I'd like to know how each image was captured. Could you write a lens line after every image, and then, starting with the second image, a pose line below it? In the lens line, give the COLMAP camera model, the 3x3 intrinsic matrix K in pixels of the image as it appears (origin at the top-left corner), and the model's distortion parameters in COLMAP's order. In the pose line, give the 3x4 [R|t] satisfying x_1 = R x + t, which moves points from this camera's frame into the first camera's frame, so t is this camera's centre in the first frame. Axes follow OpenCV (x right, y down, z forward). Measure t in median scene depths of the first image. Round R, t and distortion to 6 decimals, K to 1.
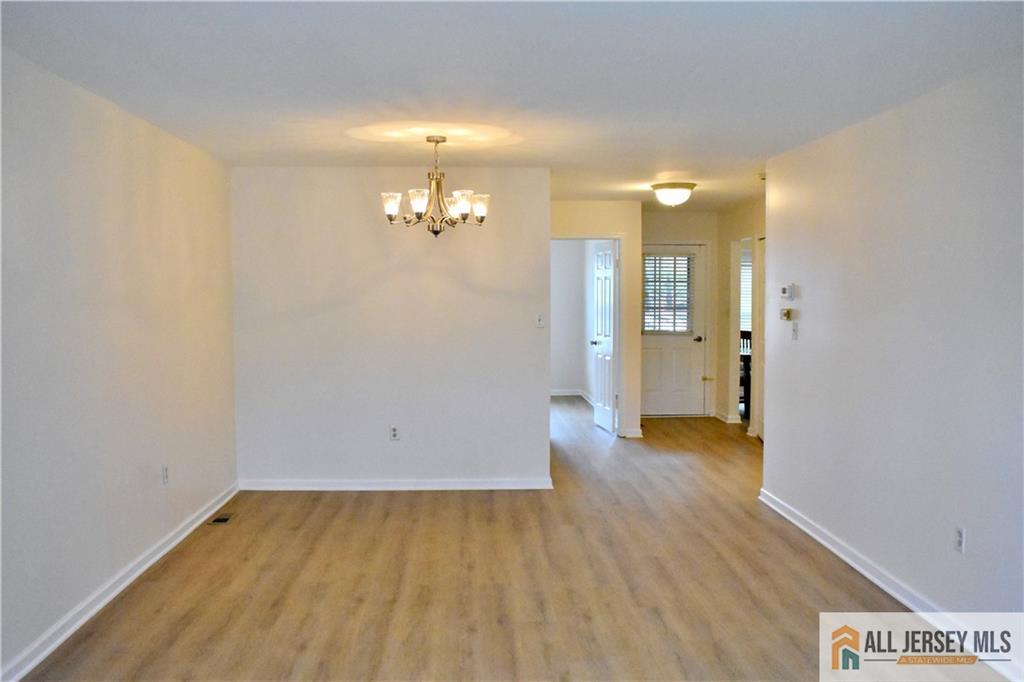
lens RADIAL K [[884.7, 0, 511.9], [0, 884.7, 339.7], [0, 0, 1]] dist [-0.000892, 0.000403]
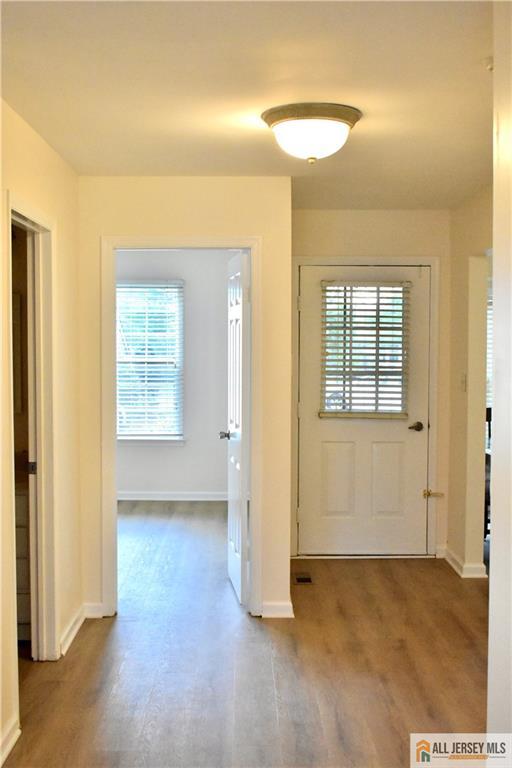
lens RADIAL K [[923.5, 0, 255.5], [0, 923.5, 384.2], [0, 0, 1]] dist [0.008773, 0.000000]
pose [[0.999327, 0.009439, -0.035461, 0.125162], [-0.009578, 0.999947, -0.003764, -0.025414], [0.035423, 0.004101, 0.999364, 0.383538]]
